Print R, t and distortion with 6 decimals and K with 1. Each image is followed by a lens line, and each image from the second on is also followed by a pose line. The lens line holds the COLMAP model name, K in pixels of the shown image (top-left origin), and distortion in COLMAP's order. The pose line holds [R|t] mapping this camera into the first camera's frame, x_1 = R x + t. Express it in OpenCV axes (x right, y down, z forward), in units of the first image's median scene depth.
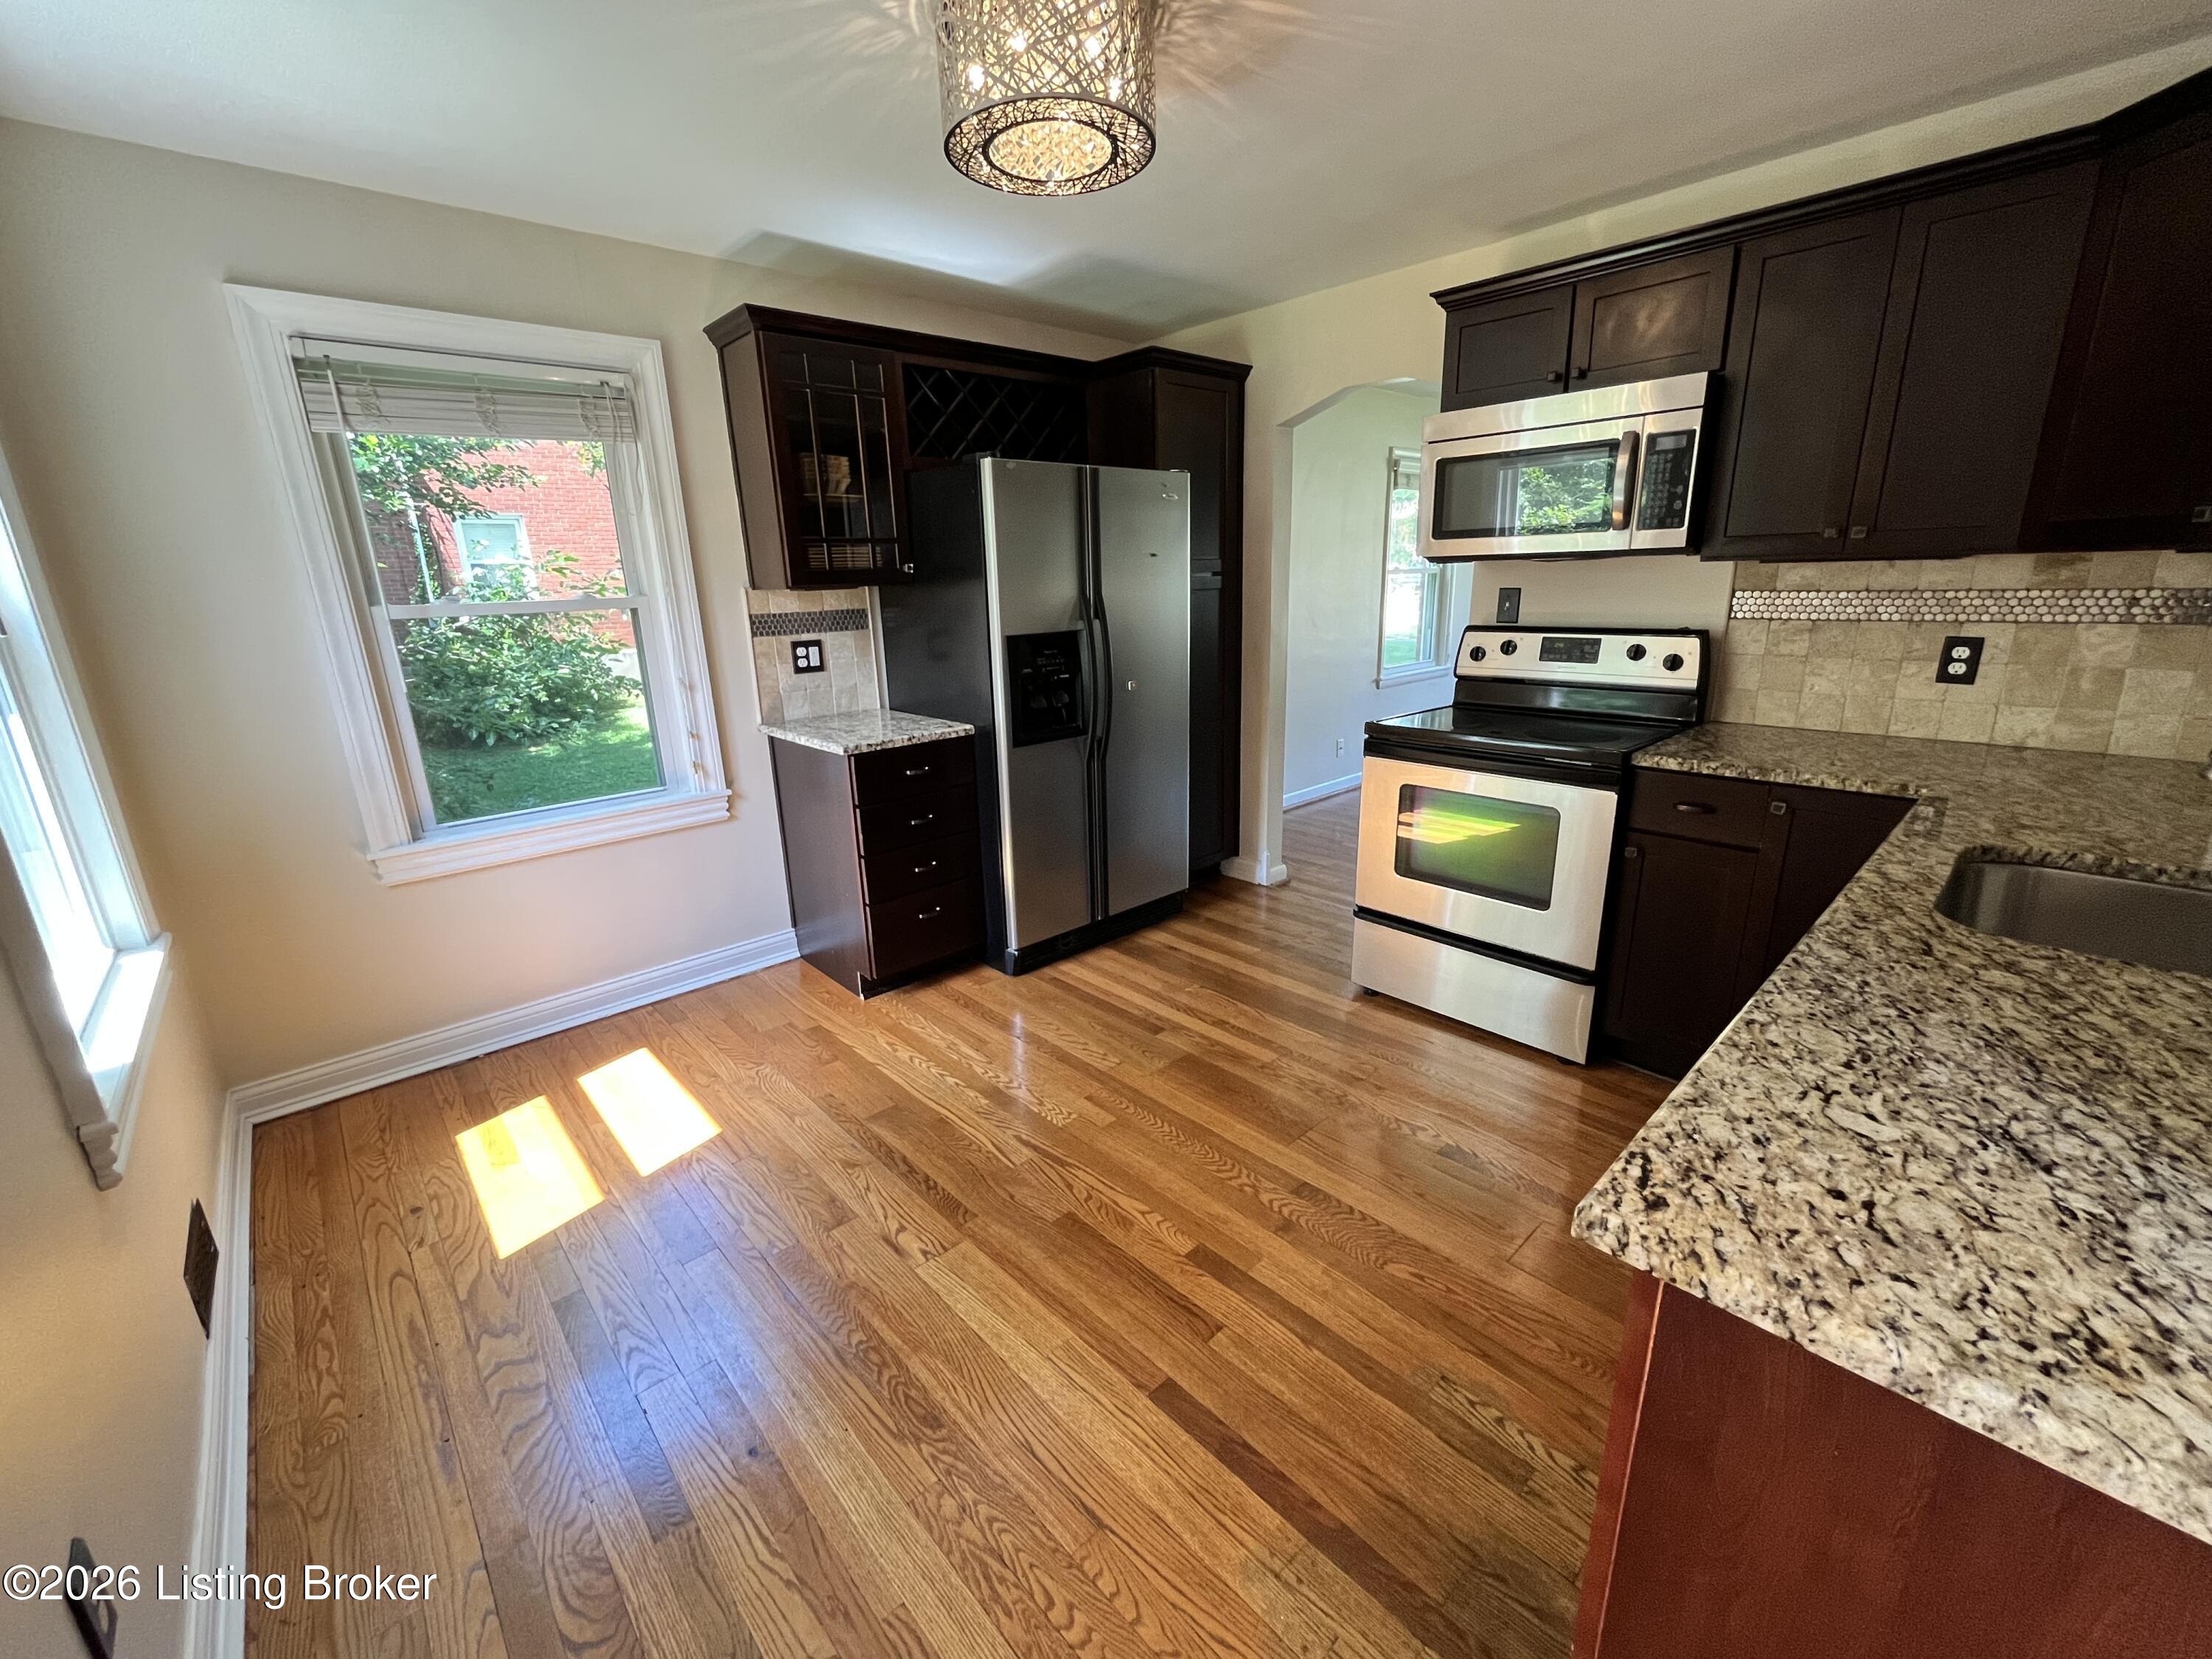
lens RADIAL K [[898.8, 0, 1096.4], [0, 898.8, 829.6], [0, 0, 1]] dist [-0.000470, 0.000423]
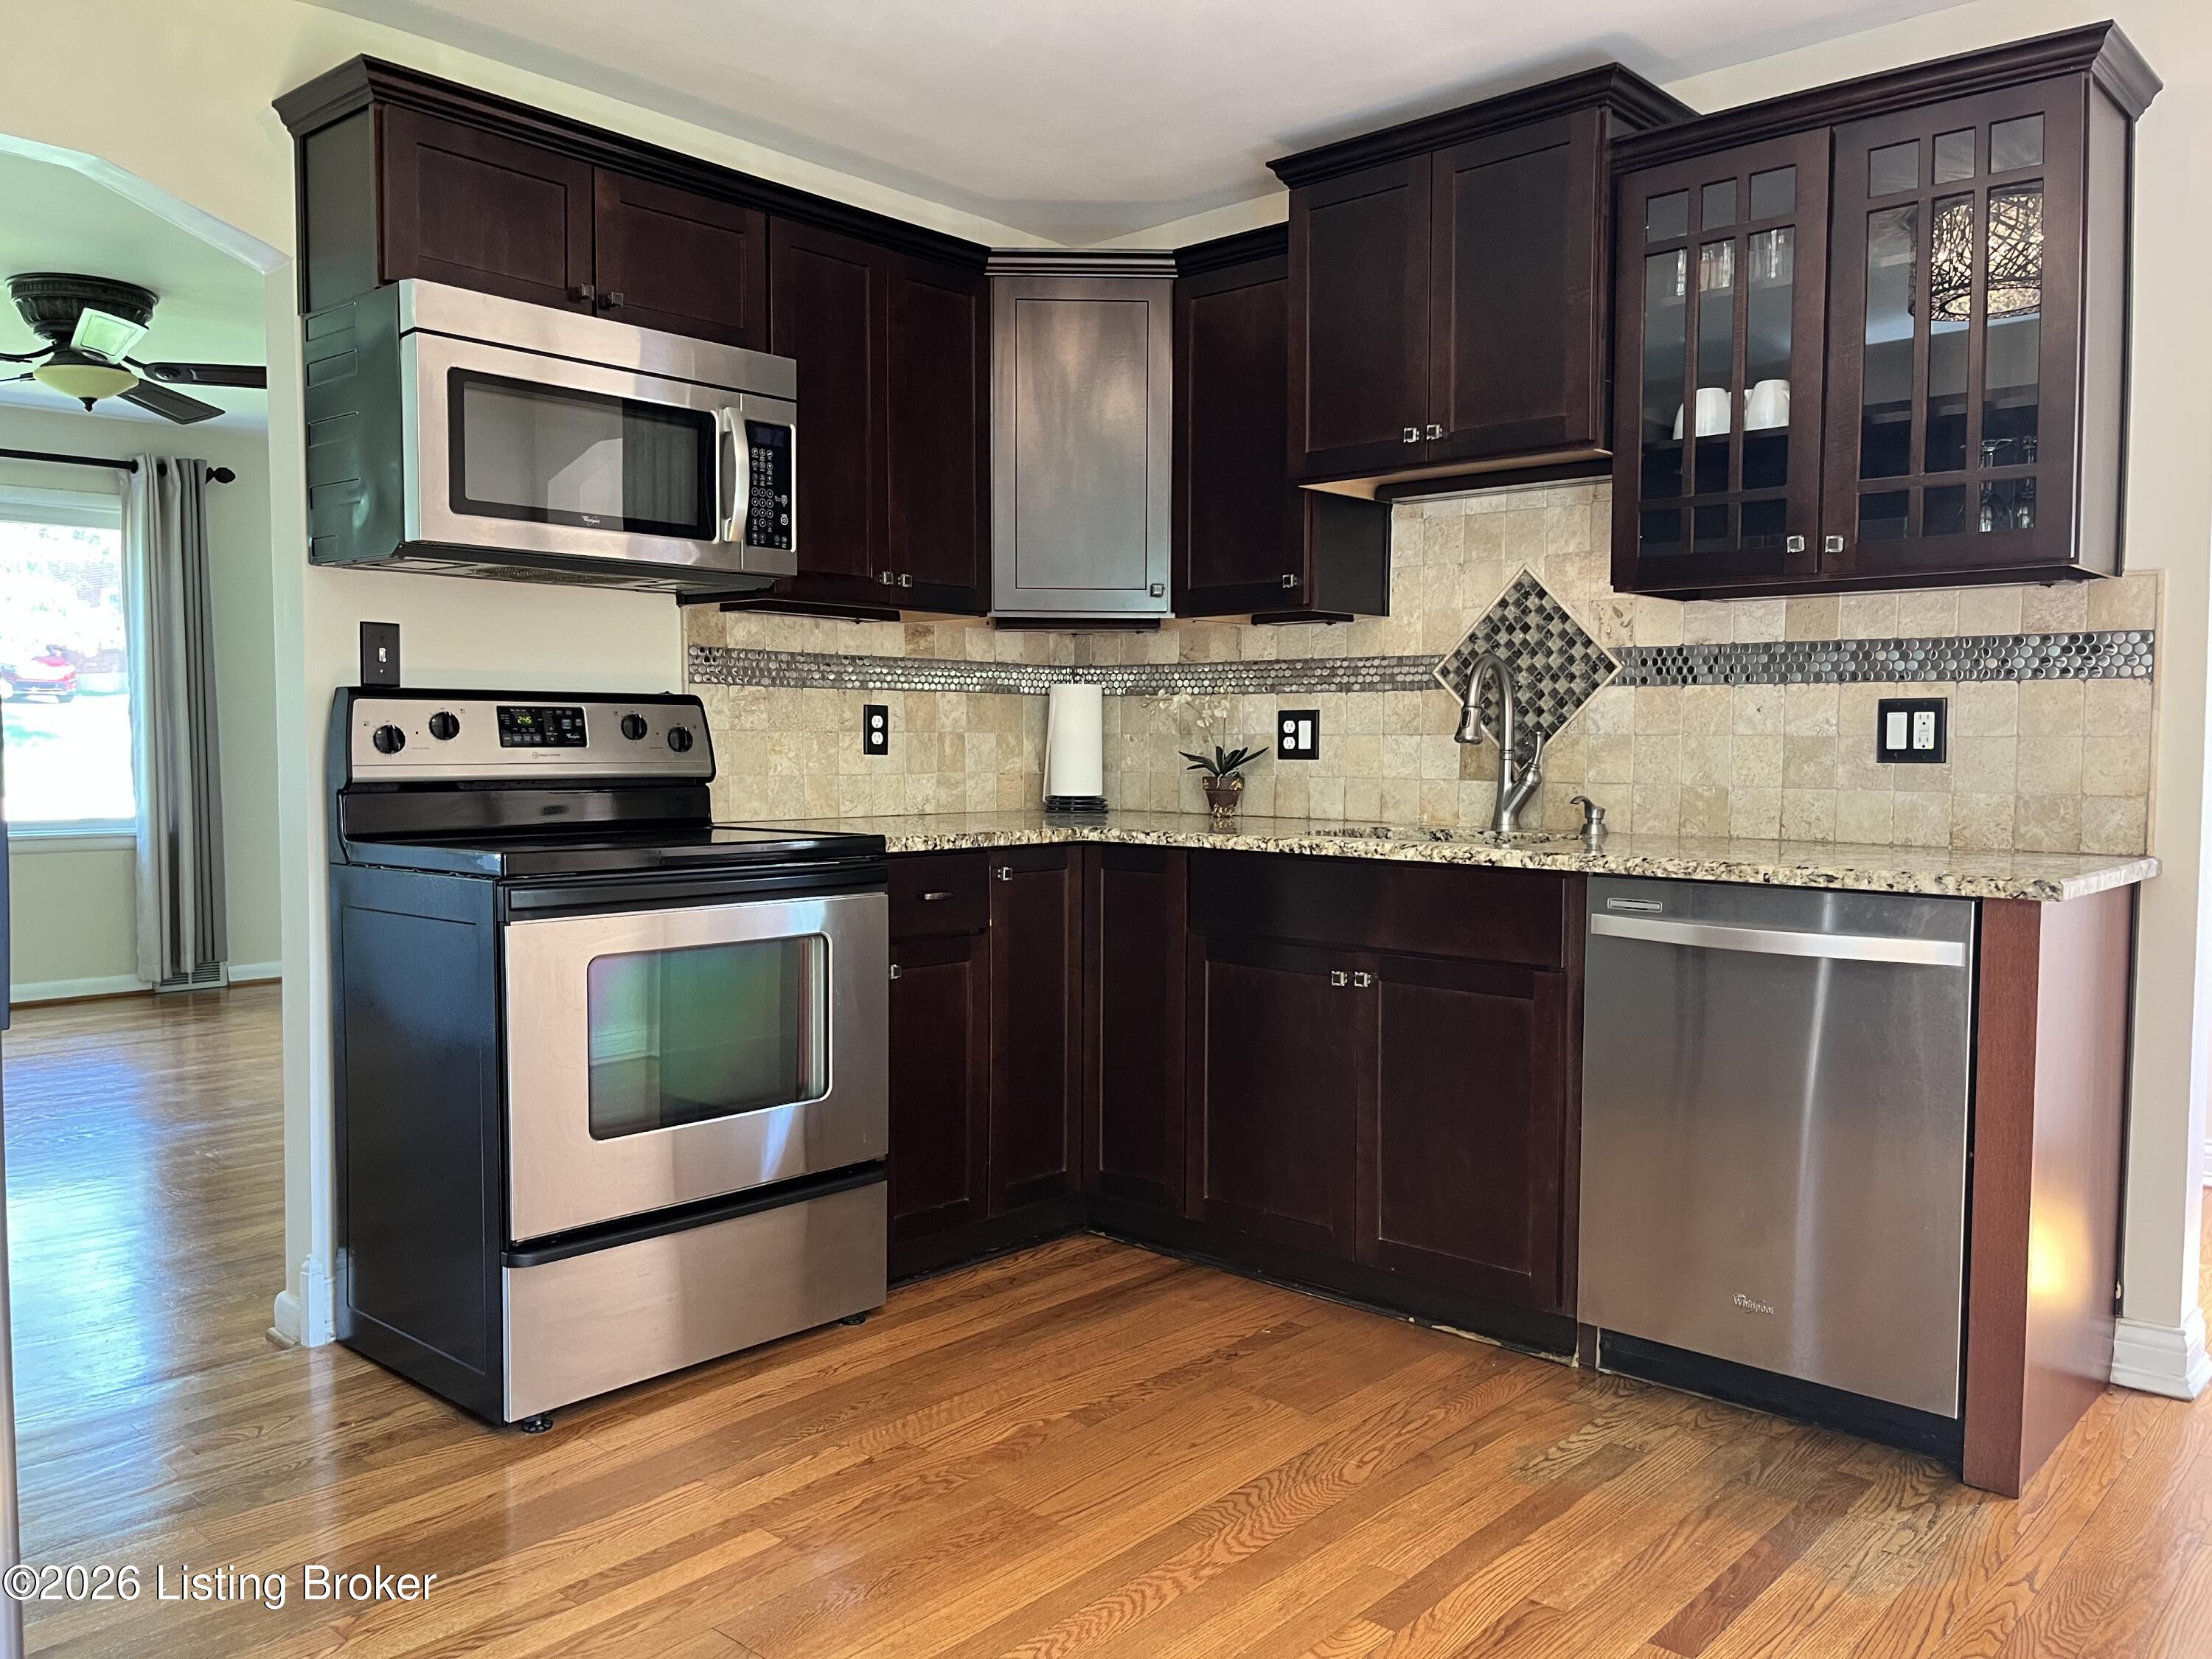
lens RADIAL K [[1678.9, 0, 1102.6], [0, 1678.9, 836.6], [0, 0, 1]] dist [0.010833, -0.008941]
pose [[-0.097475, -0.026528, 0.994884, -0.855879], [0.269688, 0.961539, 0.052062, -0.115767], [-0.958002, 0.273383, -0.086572, 1.016823]]
